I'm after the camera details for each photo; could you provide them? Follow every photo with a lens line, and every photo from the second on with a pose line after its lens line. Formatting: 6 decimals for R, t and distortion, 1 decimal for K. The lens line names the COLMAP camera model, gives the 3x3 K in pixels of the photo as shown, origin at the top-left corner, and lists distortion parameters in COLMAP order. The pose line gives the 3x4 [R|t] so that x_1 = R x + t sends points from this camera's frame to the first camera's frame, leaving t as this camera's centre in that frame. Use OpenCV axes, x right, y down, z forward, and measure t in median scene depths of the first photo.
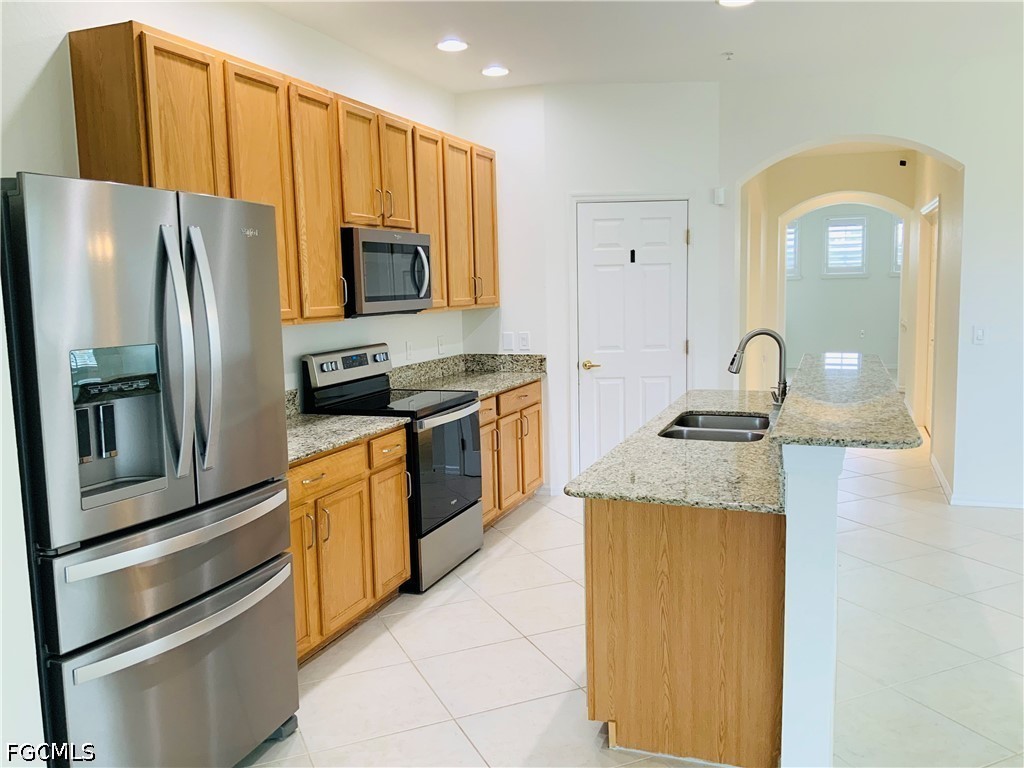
lens RADIAL K [[847.7, 0, 511.3], [0, 847.7, 384.8], [0, 0, 1]] dist [0.072655, -0.133182]
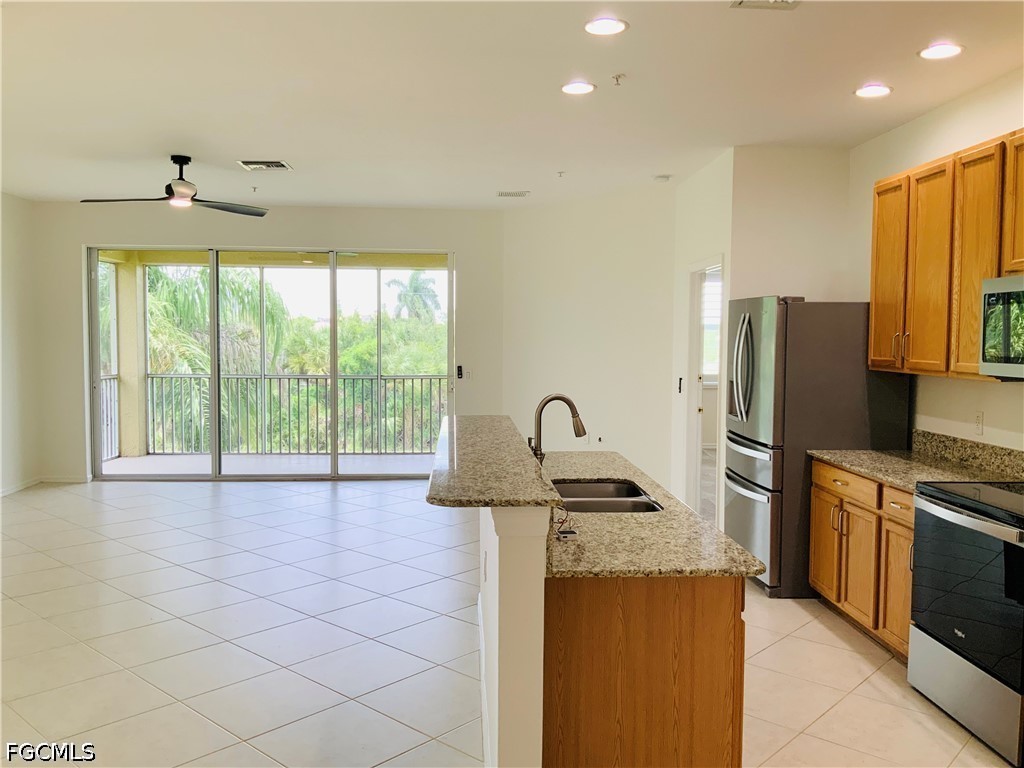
lens RADIAL K [[847.7, 0, 509.0], [0, 847.7, 381.3], [0, 0, 1]] dist [0.072655, -0.133182]
pose [[-0.912654, 0.037024, -0.407052, 0.617511], [-0.037988, 0.983895, 0.174665, -0.205418], [0.406964, 0.174872, -0.896549, 1.534998]]
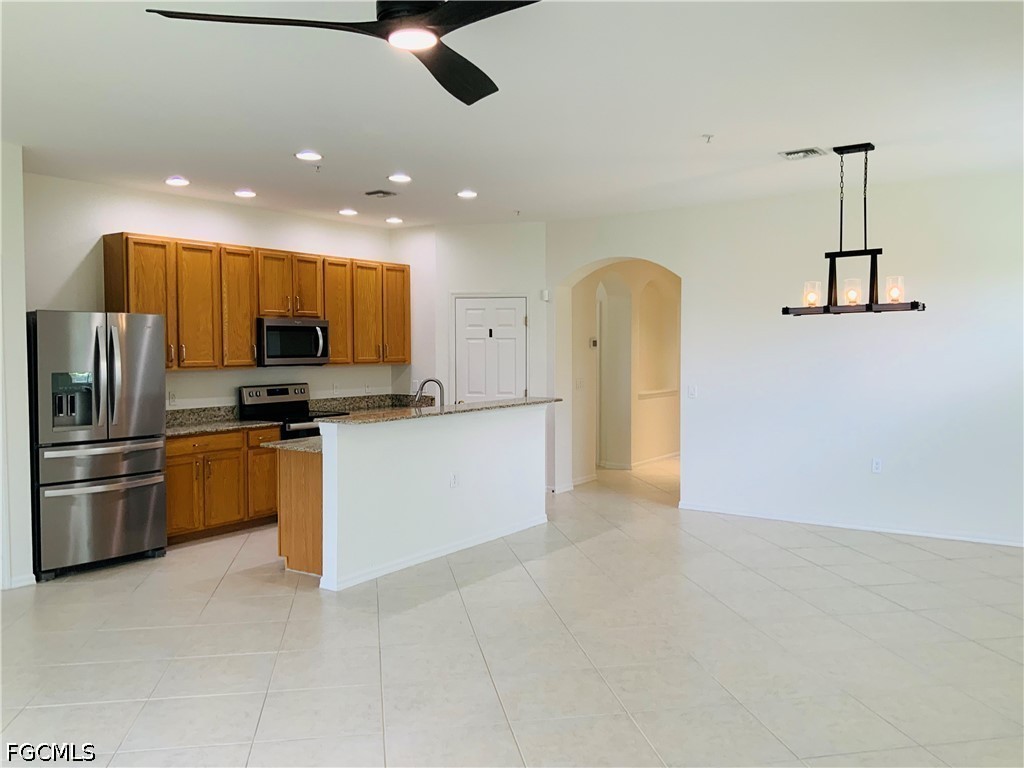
lens RADIAL K [[847.7, 0, 509.8], [0, 847.7, 378.4], [0, 0, 1]] dist [0.072655, -0.133182]
pose [[0.969334, 0.029679, -0.243947, 0.748479], [-0.048507, 0.996257, -0.071542, 0.049178], [0.240910, 0.081181, 0.967146, -0.615208]]
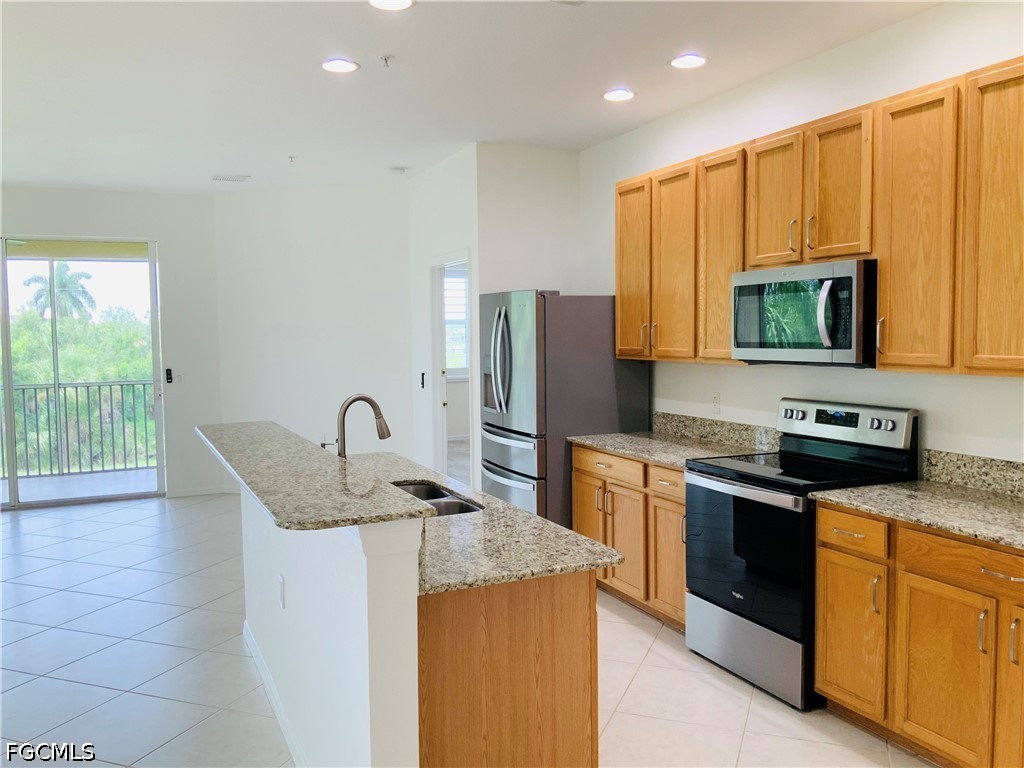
lens RADIAL K [[847.7, 0, 510.3], [0, 847.7, 381.1], [0, 0, 1]] dist [0.072655, -0.133182]
pose [[-0.700931, 0.072375, -0.709547, 0.684240], [-0.060018, 0.985324, 0.159794, -0.192274], [0.710699, 0.154590, -0.686301, 1.434225]]
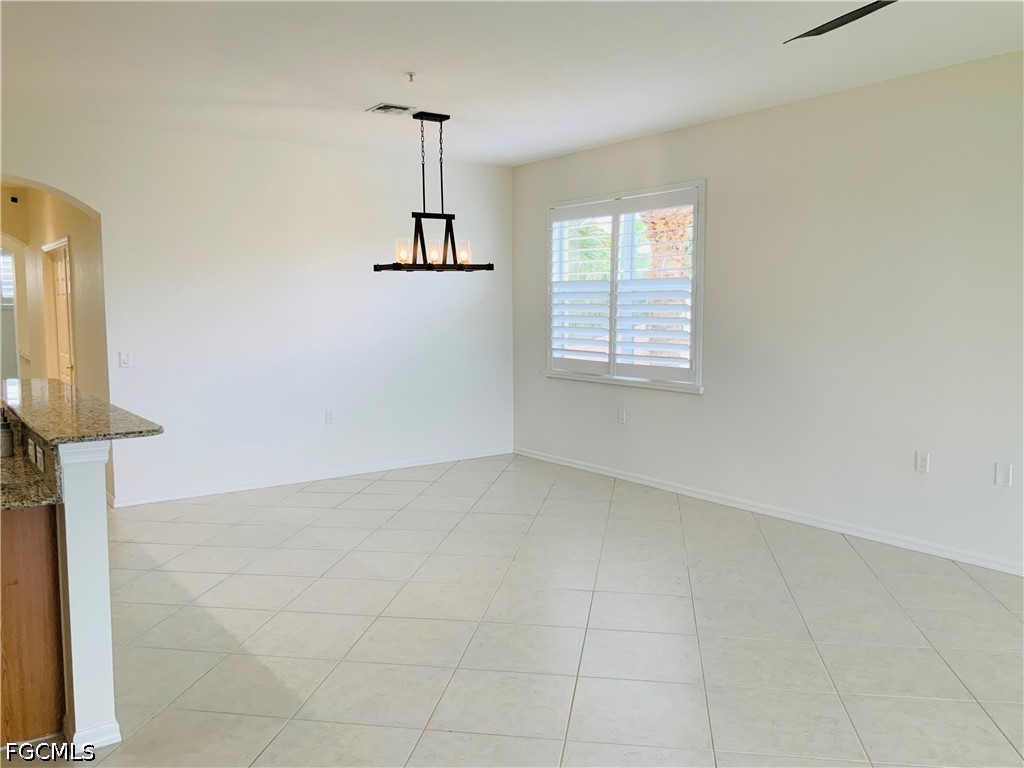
lens RADIAL K [[847.7, 0, 513.4], [0, 847.7, 382.4], [0, 0, 1]] dist [0.072655, -0.133182]
pose [[0.549059, -0.055605, 0.833932, -0.177288], [0.090802, 0.995847, 0.006617, 0.017477], [-0.830836, 0.072089, 0.551828, -0.111236]]
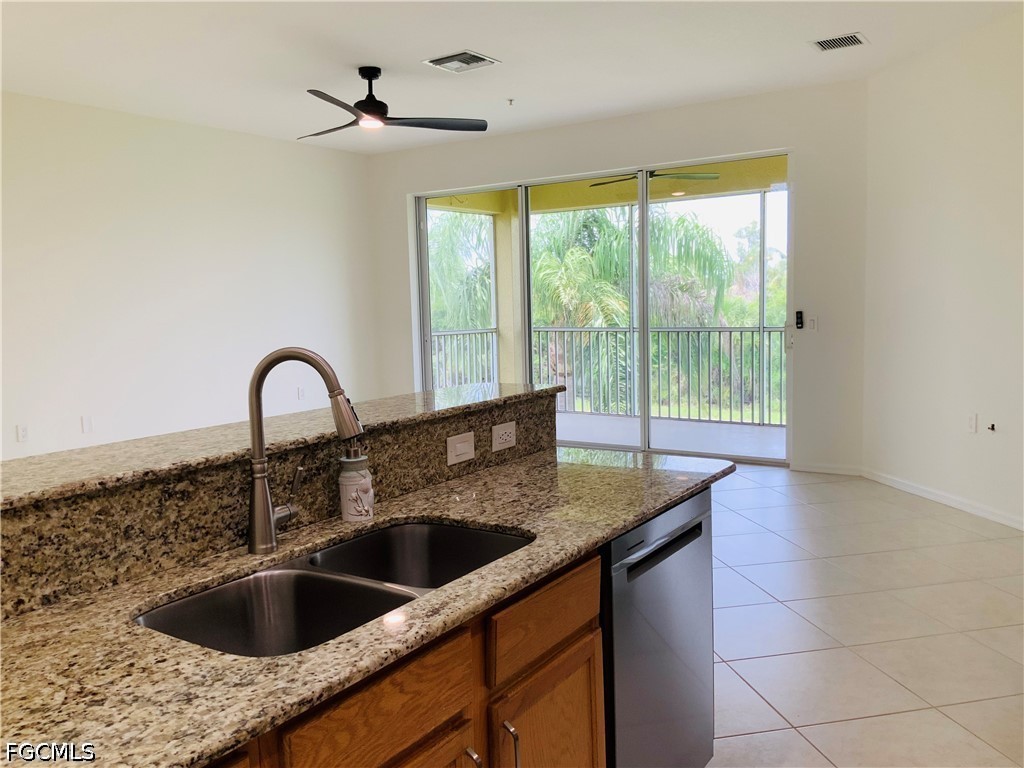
lens RADIAL K [[847.7, 0, 501.9], [0, 847.7, 383.6], [0, 0, 1]] dist [0.072655, -0.133182]
pose [[-0.974162, 0.024971, 0.224464, 0.059948], [0.074494, 0.973776, 0.214969, -0.112753], [-0.213209, 0.226135, -0.950476, 1.180365]]
